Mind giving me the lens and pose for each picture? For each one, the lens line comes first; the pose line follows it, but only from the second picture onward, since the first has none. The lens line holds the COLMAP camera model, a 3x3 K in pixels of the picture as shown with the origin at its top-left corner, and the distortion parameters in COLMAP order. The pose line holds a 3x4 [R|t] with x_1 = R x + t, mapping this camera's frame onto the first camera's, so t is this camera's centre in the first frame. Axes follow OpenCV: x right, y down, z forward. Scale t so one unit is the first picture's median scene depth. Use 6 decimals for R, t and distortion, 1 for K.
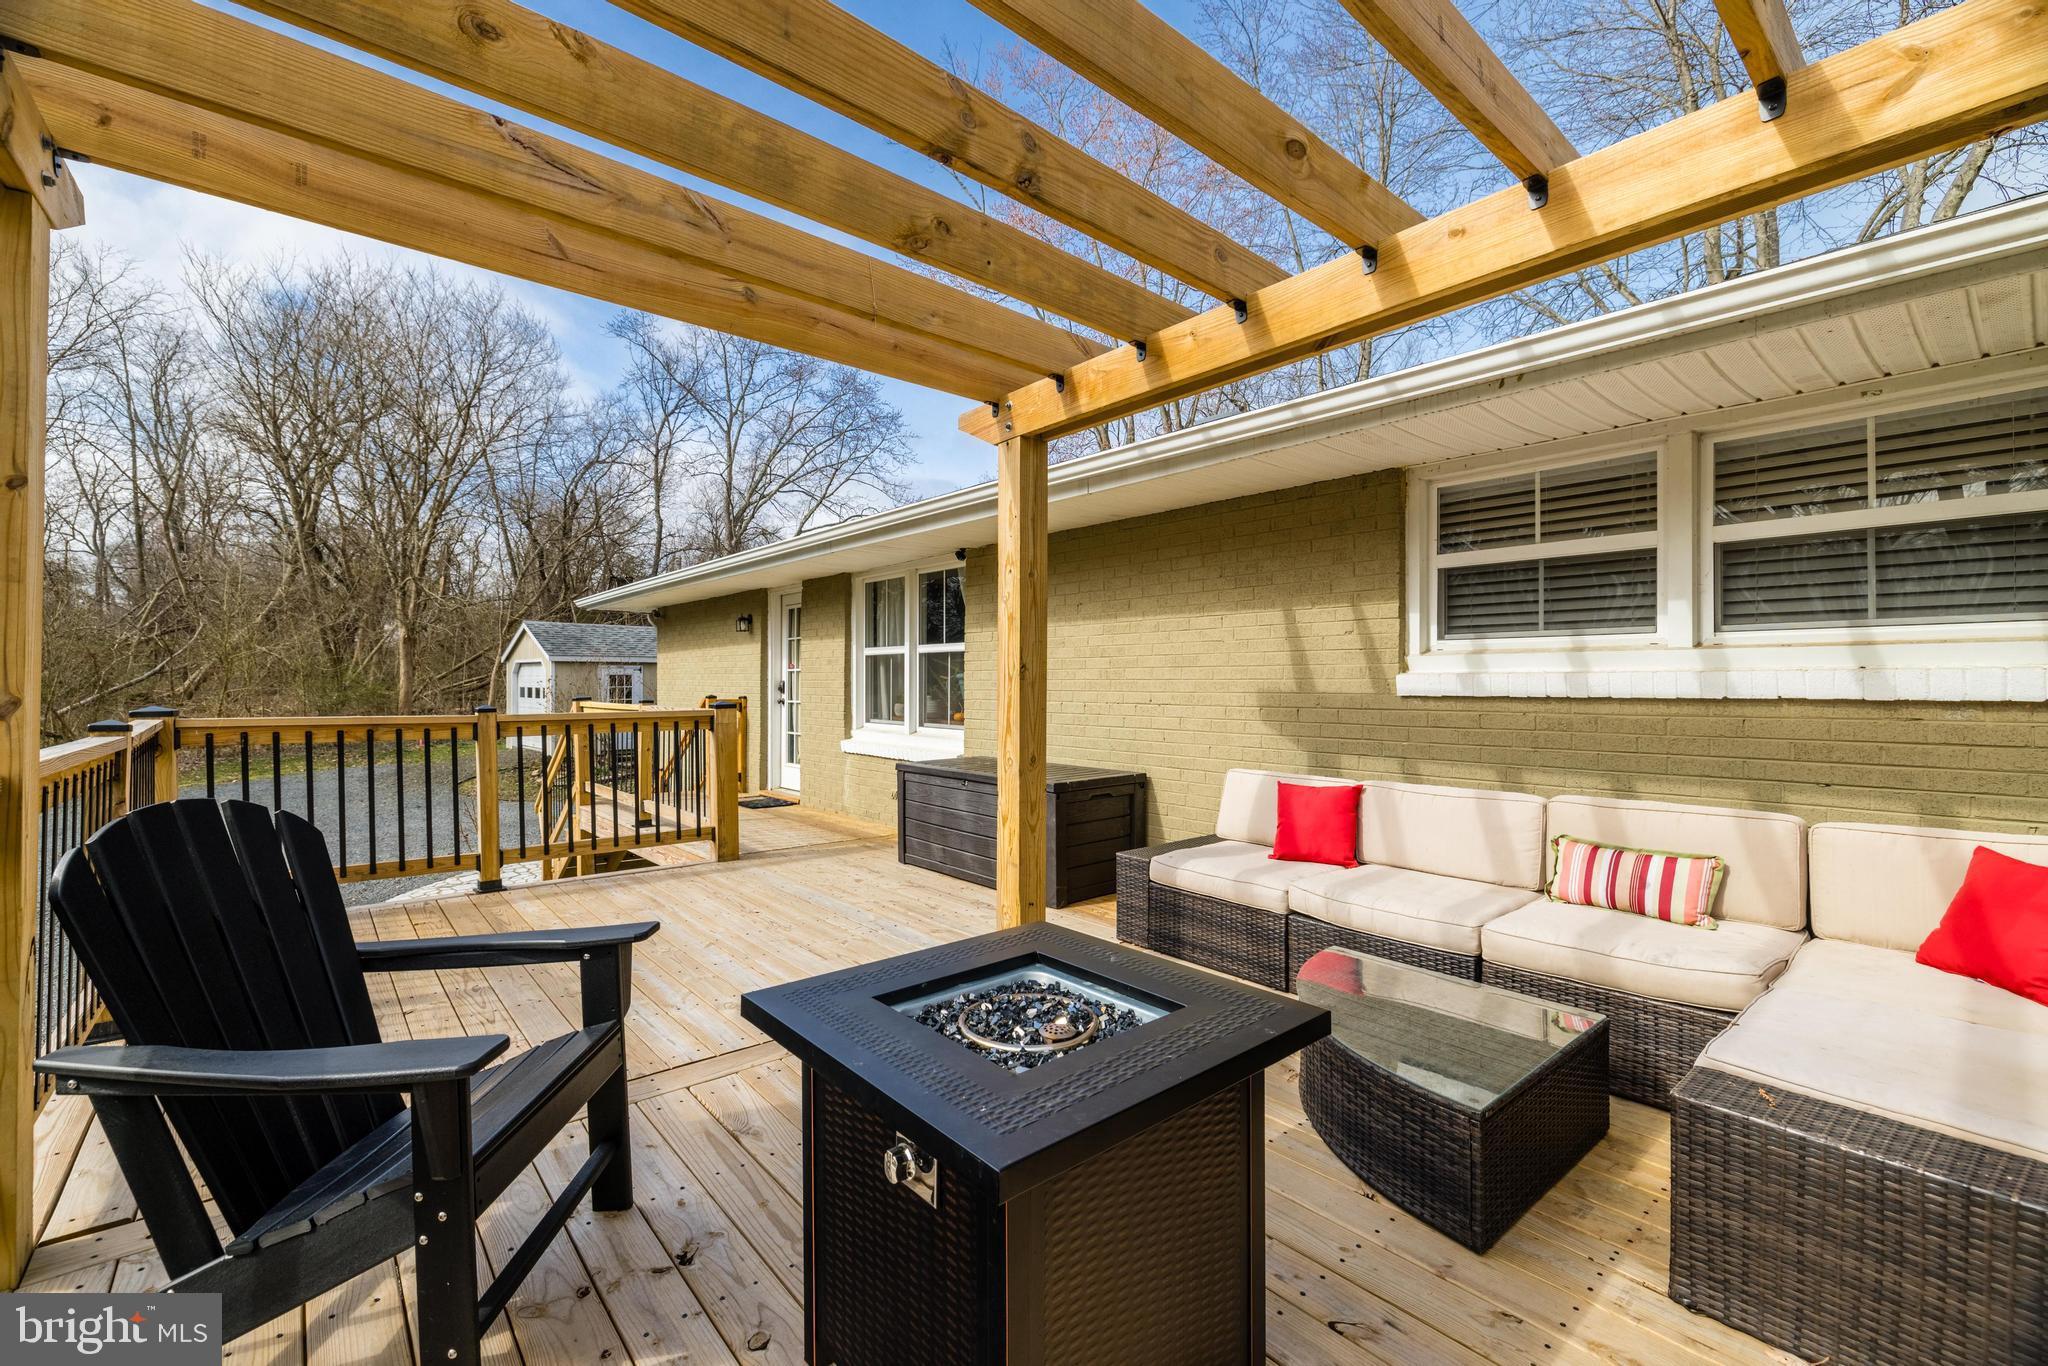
lens RADIAL K [[880.1, 0, 1024.1], [0, 880.1, 678.9], [0, 0, 1]] dist [-0.002580, 0.000874]
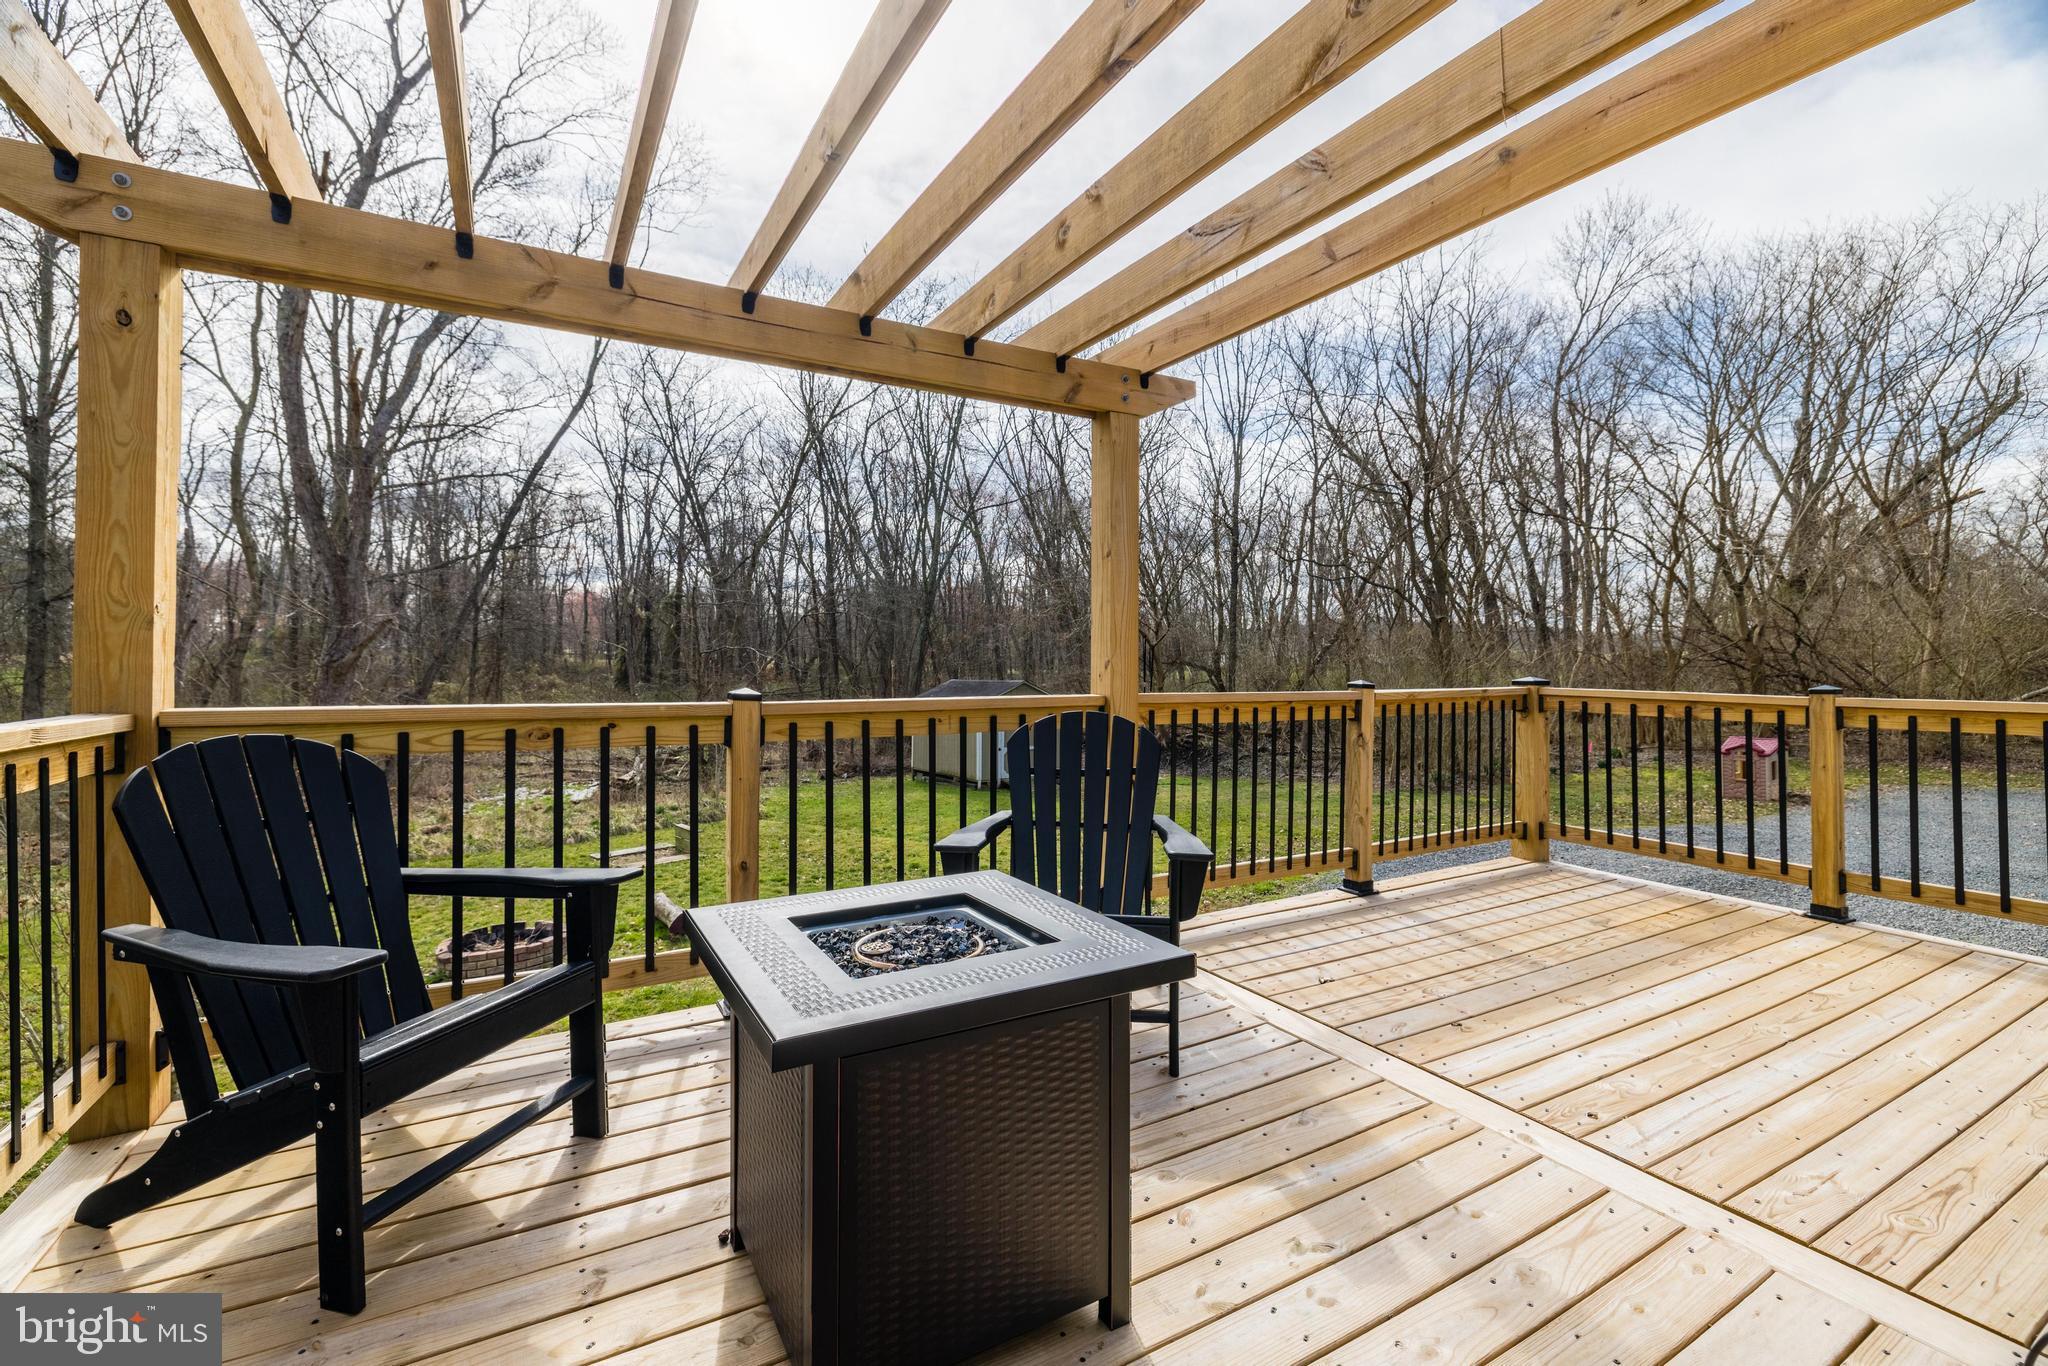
lens RADIAL K [[871.7, 0, 985.6], [0, 871.7, 658.8], [0, 0, 1]] dist [-0.000127, -0.000632]
pose [[-0.191202, -0.002402, -0.981548, 0.182222], [-0.000027, 0.999997, -0.002442, 0.005460], [0.981551, -0.000441, -0.191202, 0.248519]]
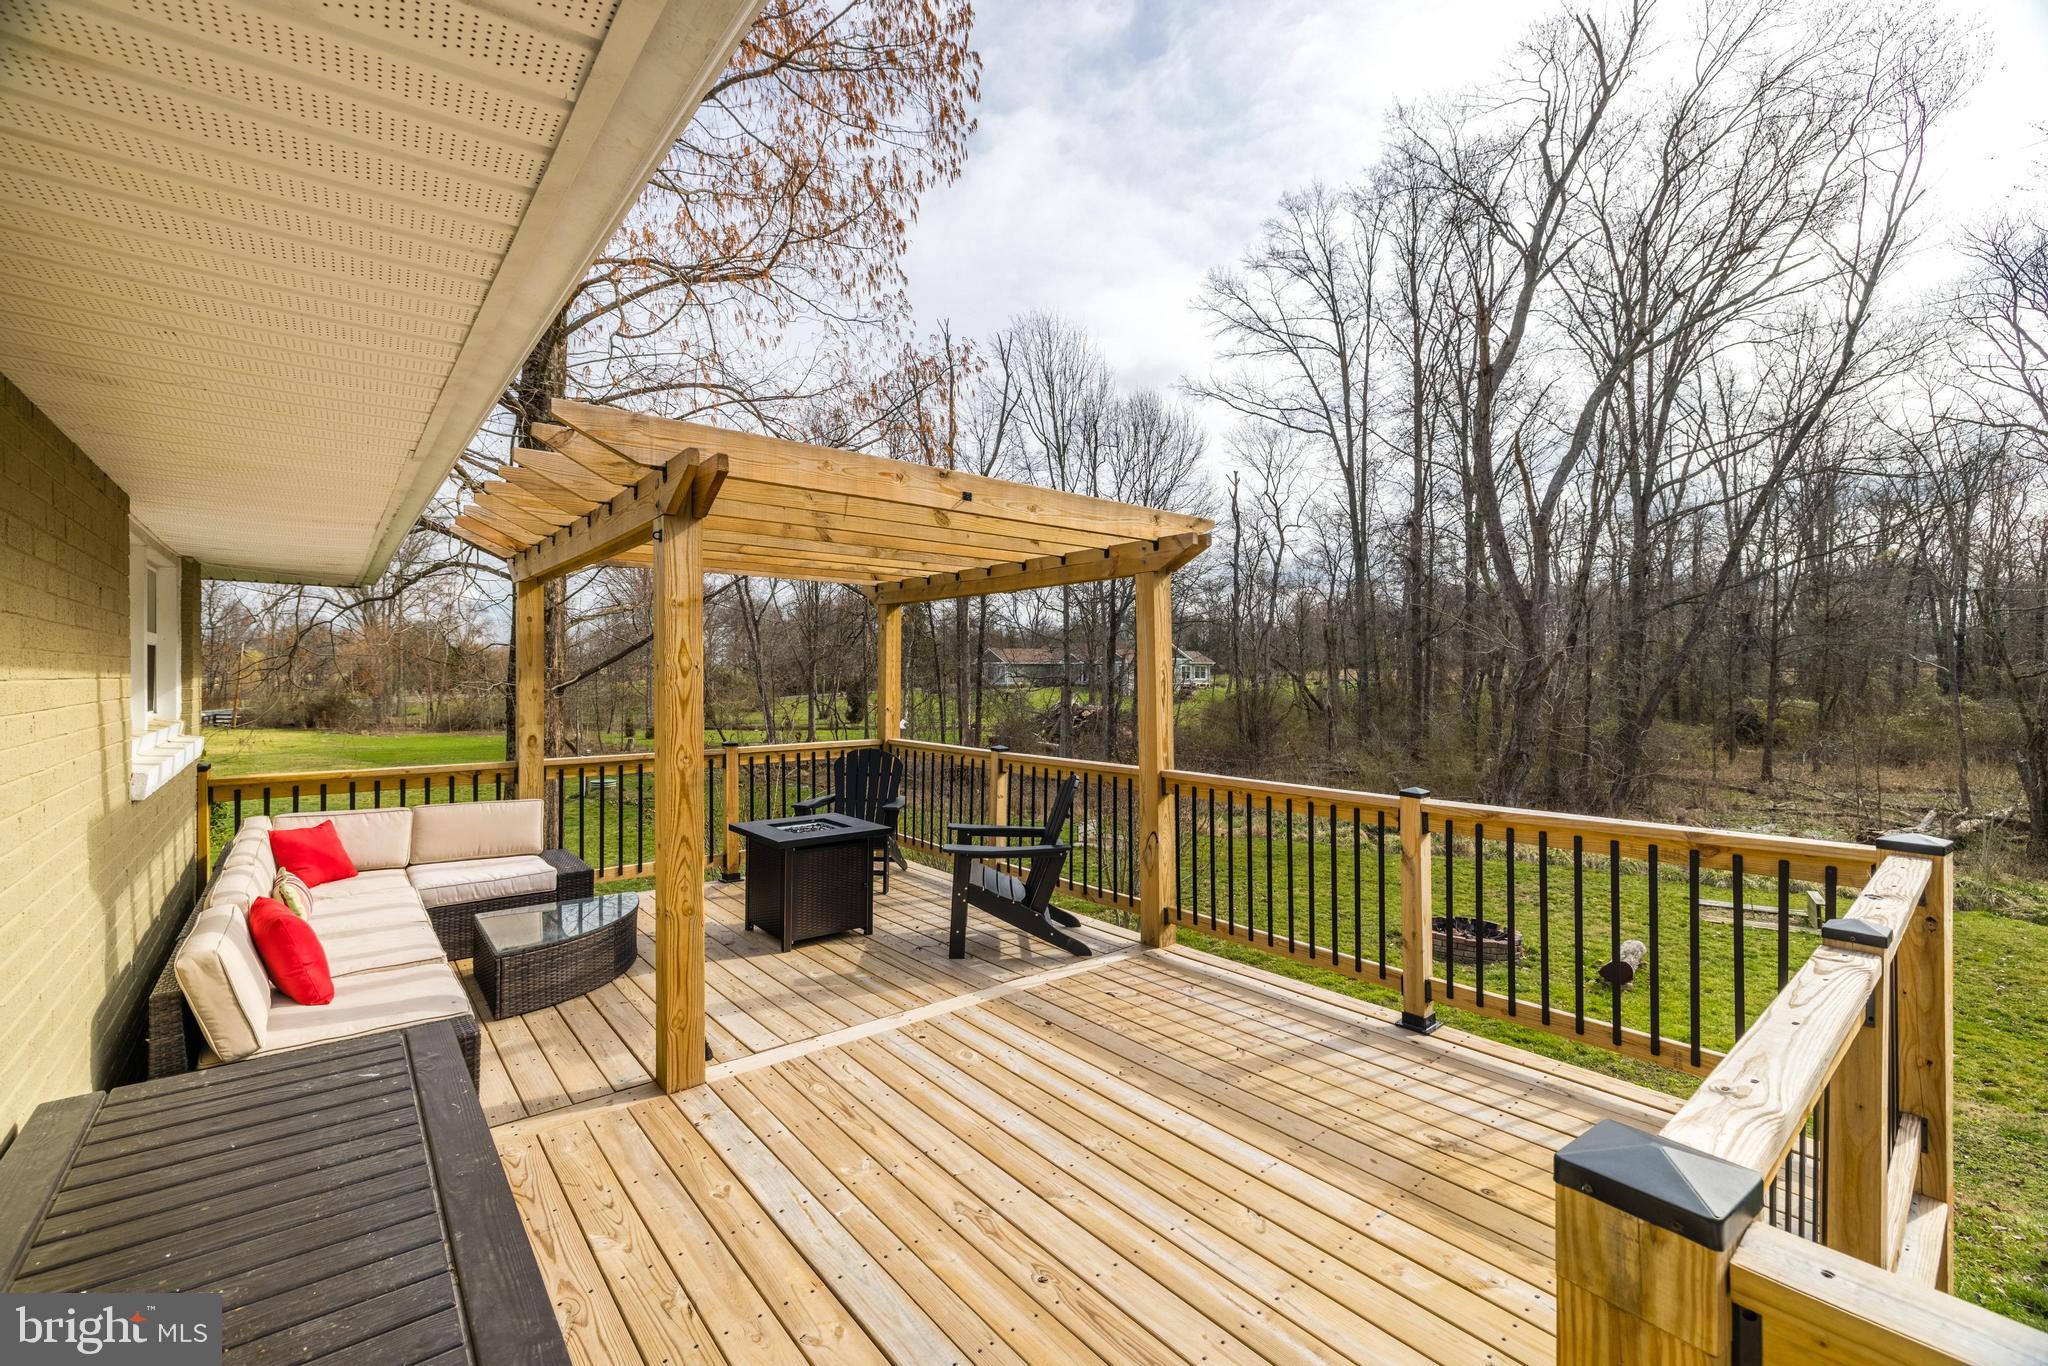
lens RADIAL K [[871.7, 0, 1039.3], [0, 871.7, 665.9], [0, 0, 1]] dist [-0.000127, -0.000632]
pose [[-0.999993, 0.001550, -0.003260, -0.168629], [0.001577, 0.999963, -0.008425, -0.042383], [0.003247, -0.008430, -0.999959, 0.822611]]
